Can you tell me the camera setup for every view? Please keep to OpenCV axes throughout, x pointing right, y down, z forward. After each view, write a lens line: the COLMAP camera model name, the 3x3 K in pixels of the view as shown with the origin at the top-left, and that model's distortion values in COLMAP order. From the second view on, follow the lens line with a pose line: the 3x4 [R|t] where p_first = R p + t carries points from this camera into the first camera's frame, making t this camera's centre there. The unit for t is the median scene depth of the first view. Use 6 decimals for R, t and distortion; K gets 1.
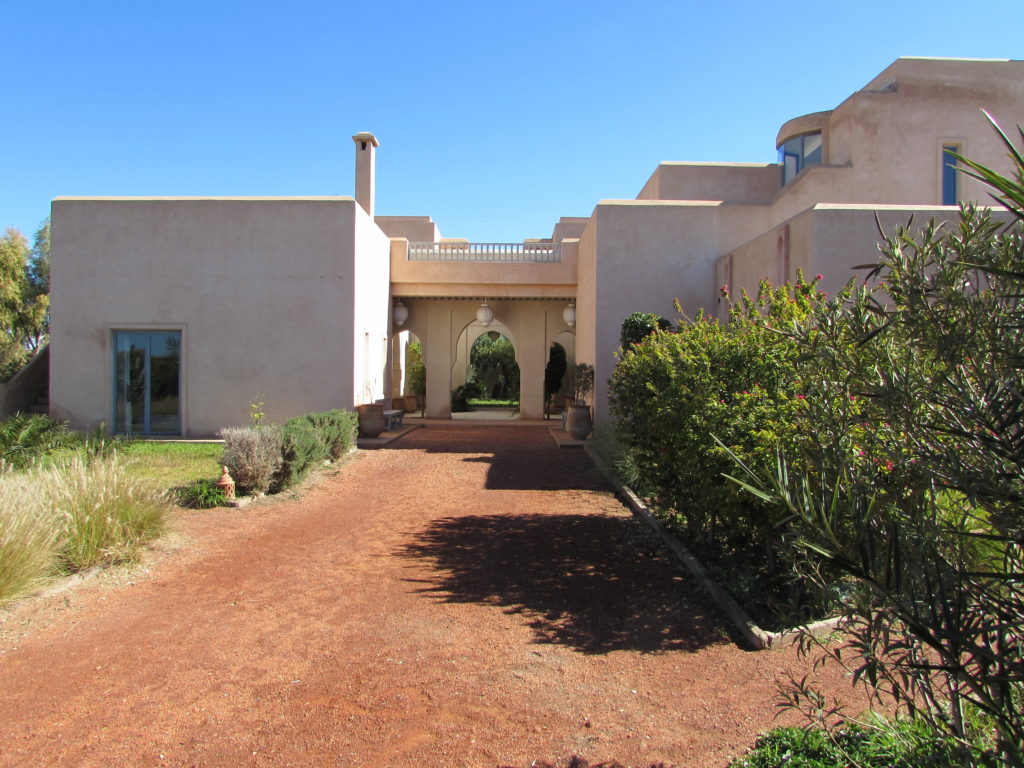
lens RADIAL K [[731.4, 0, 510.8], [0, 731.4, 382.1], [0, 0, 1]] dist [-0.006949, -0.000571]
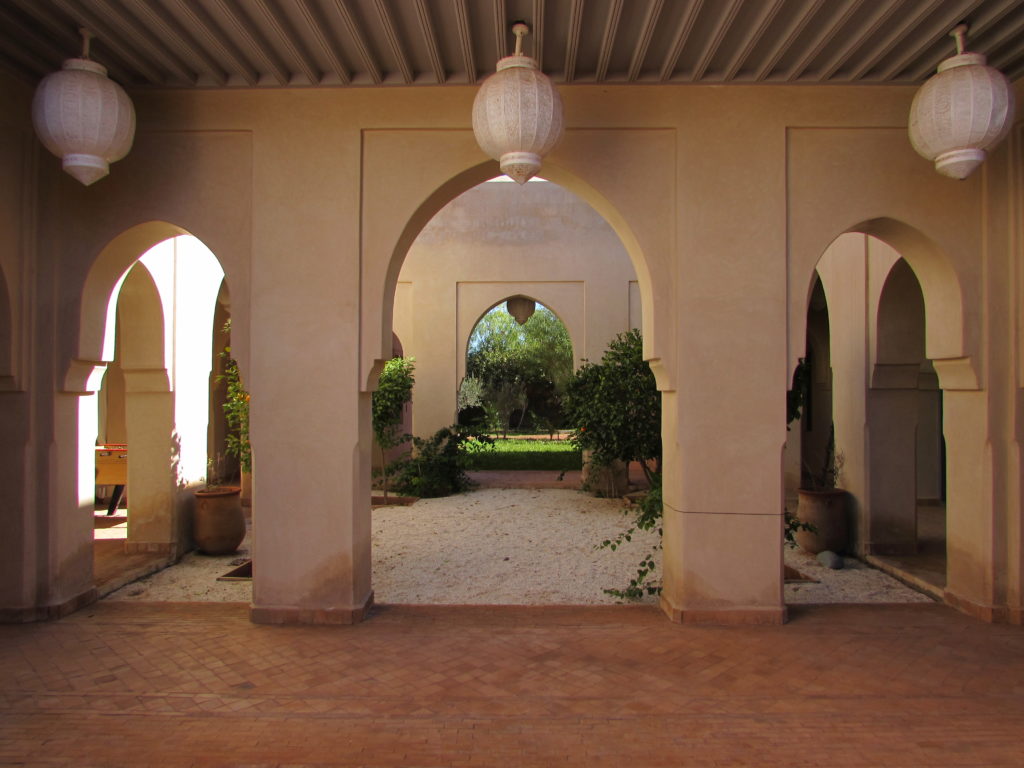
lens RADIAL K [[731.4, 0, 518.1], [0, 731.4, 383.4], [0, 0, 1]] dist [-0.006949, -0.000571]
pose [[0.999982, -0.005595, -0.001952, -0.026503], [0.005561, 0.999838, -0.017091, -0.013307], [0.002047, 0.017080, 0.999852, 0.604103]]
